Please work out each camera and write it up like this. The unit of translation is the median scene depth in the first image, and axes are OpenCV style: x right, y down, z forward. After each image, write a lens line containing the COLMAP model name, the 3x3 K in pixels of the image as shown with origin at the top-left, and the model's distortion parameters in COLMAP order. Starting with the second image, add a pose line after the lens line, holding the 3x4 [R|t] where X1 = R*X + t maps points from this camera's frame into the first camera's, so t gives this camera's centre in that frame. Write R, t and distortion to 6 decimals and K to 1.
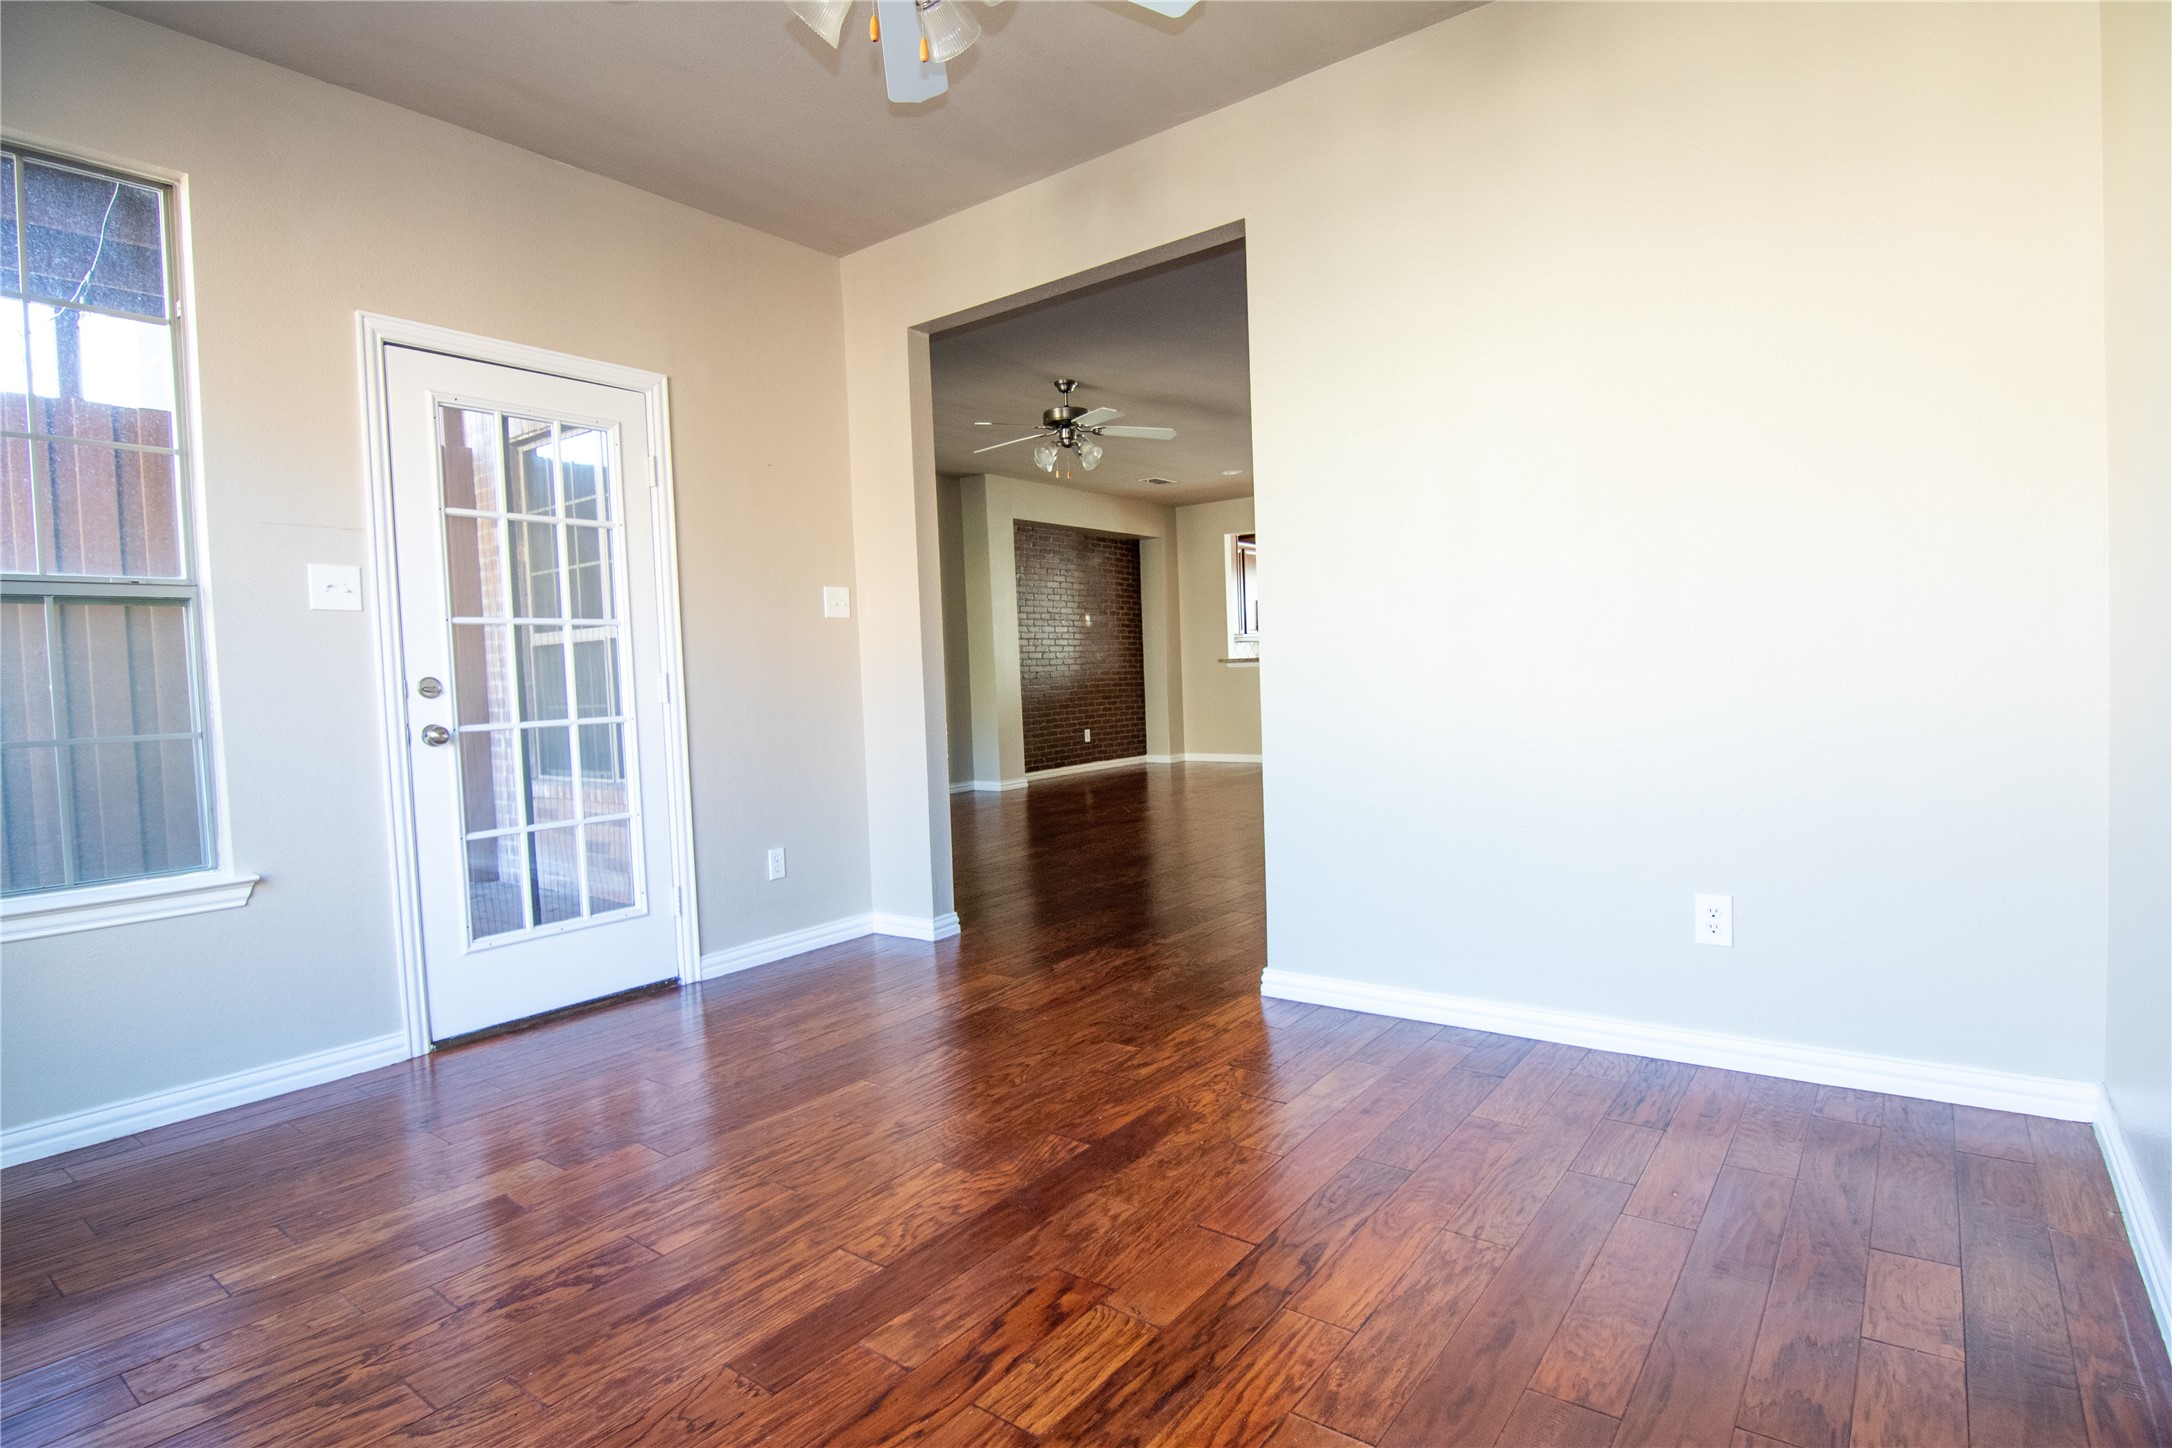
lens RADIAL K [[1109.5, 0, 1081.0], [0, 1109.5, 722.1], [0, 0, 1]] dist [-0.007573, -0.009015]
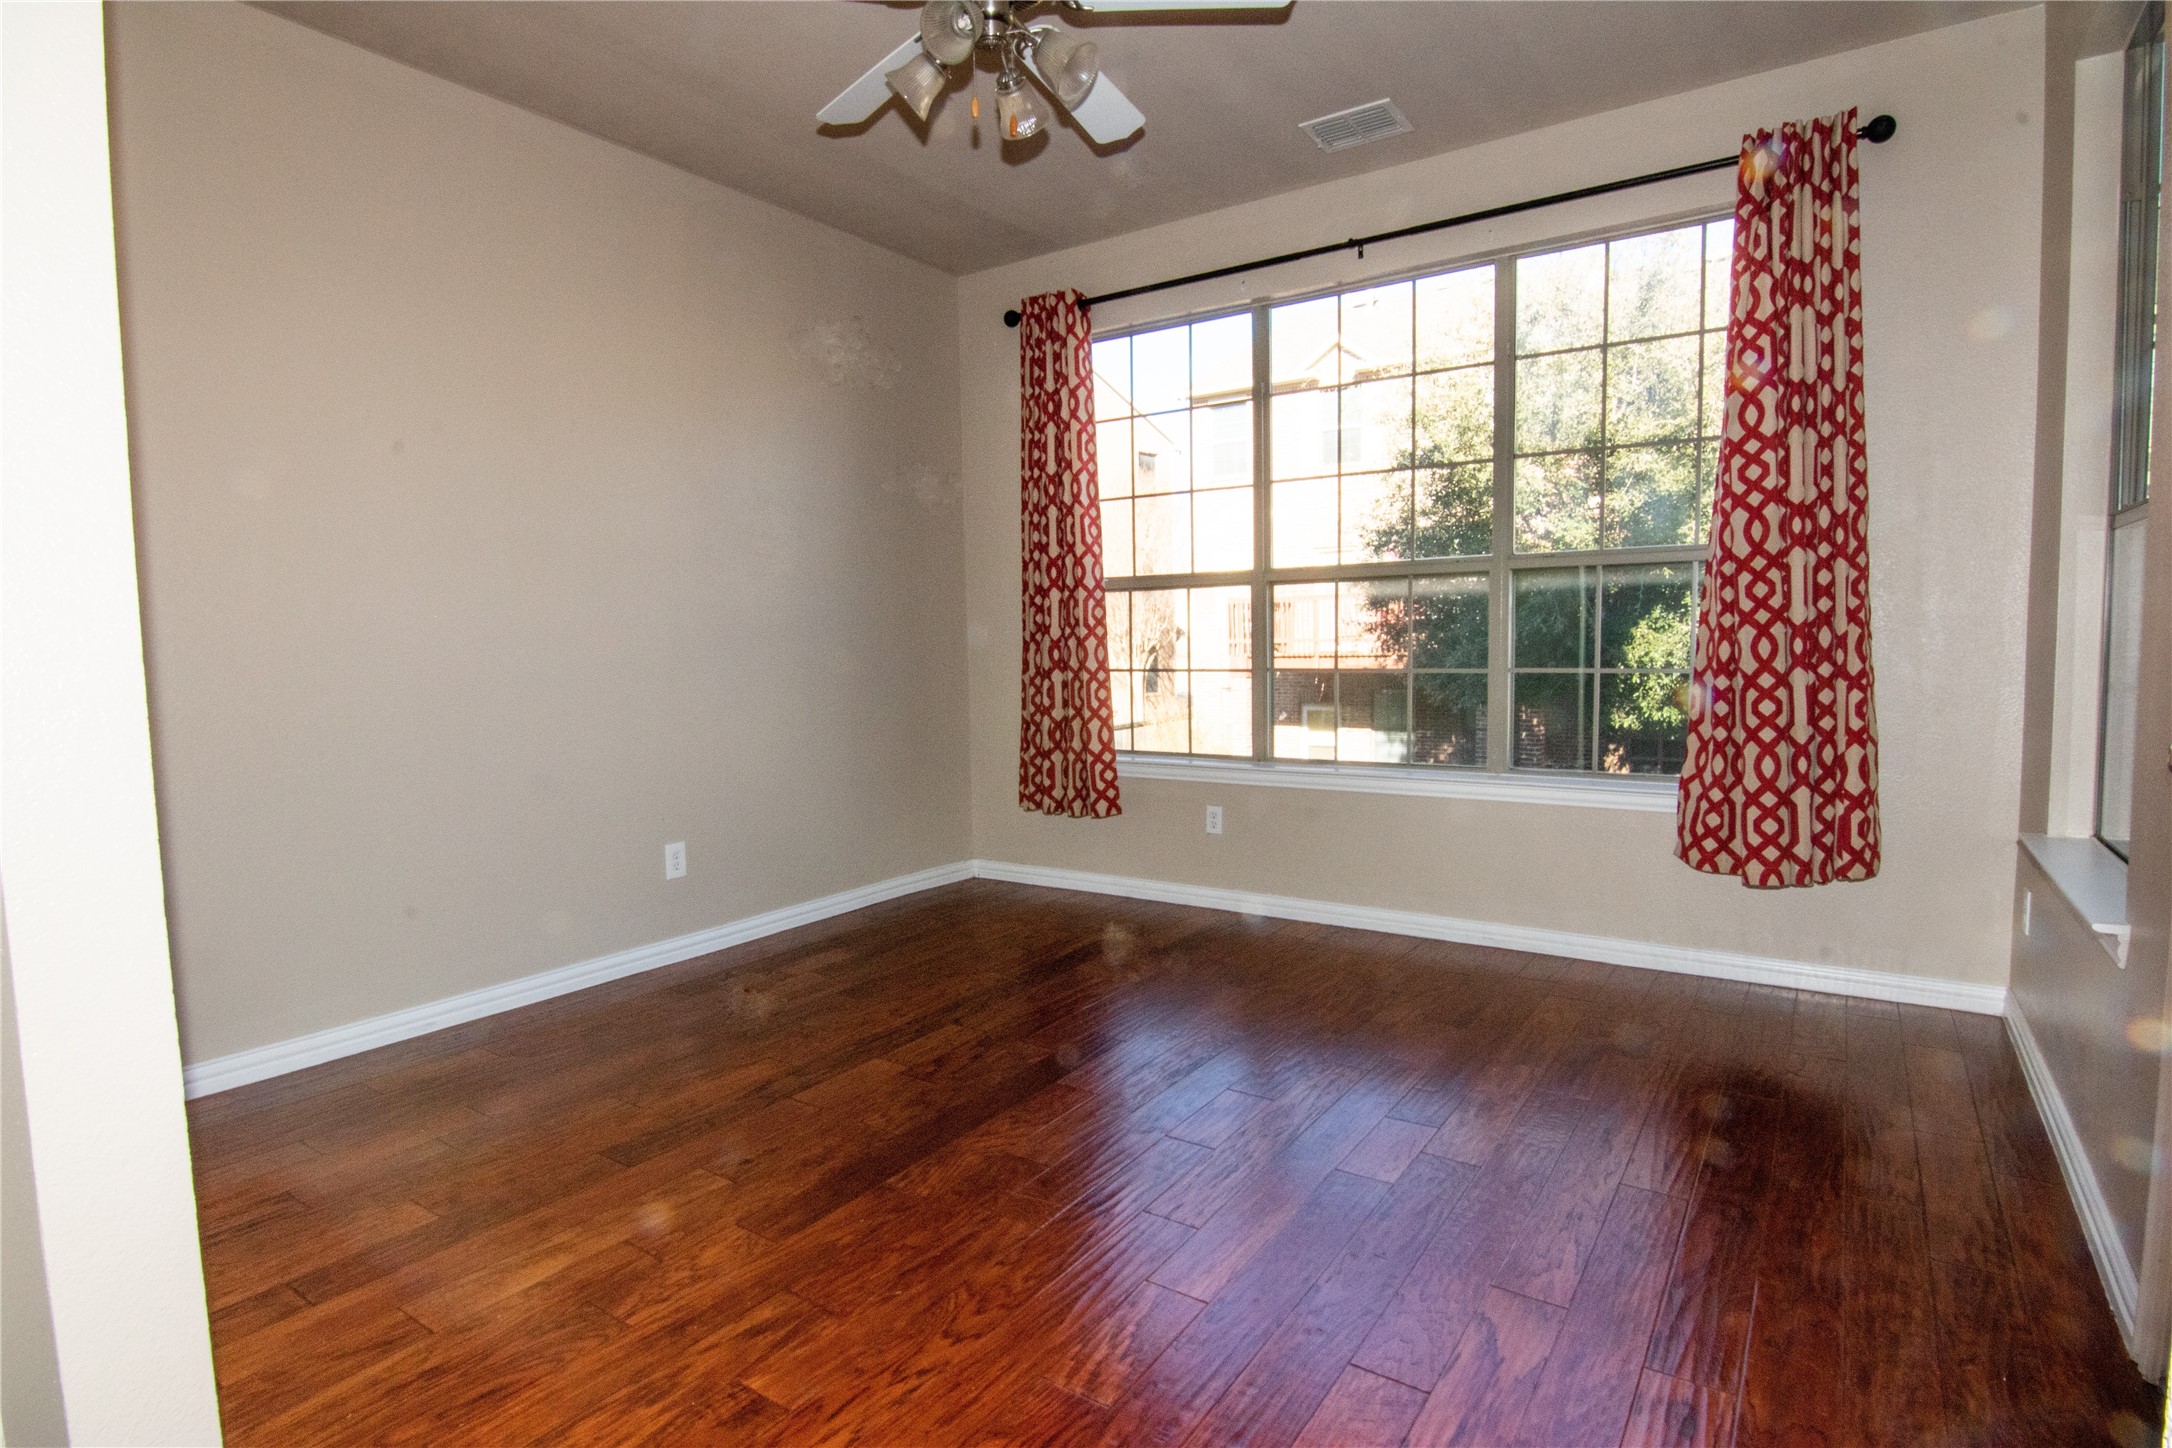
lens RADIAL K [[1099.9, 0, 1083.4], [0, 1099.9, 720.7], [0, 0, 1]] dist [-0.000599, -0.013179]
pose [[-0.997066, 0.058427, -0.049458, -0.129273], [0.052230, 0.991585, 0.118450, -0.103784], [0.055962, 0.115519, -0.991728, 1.791375]]
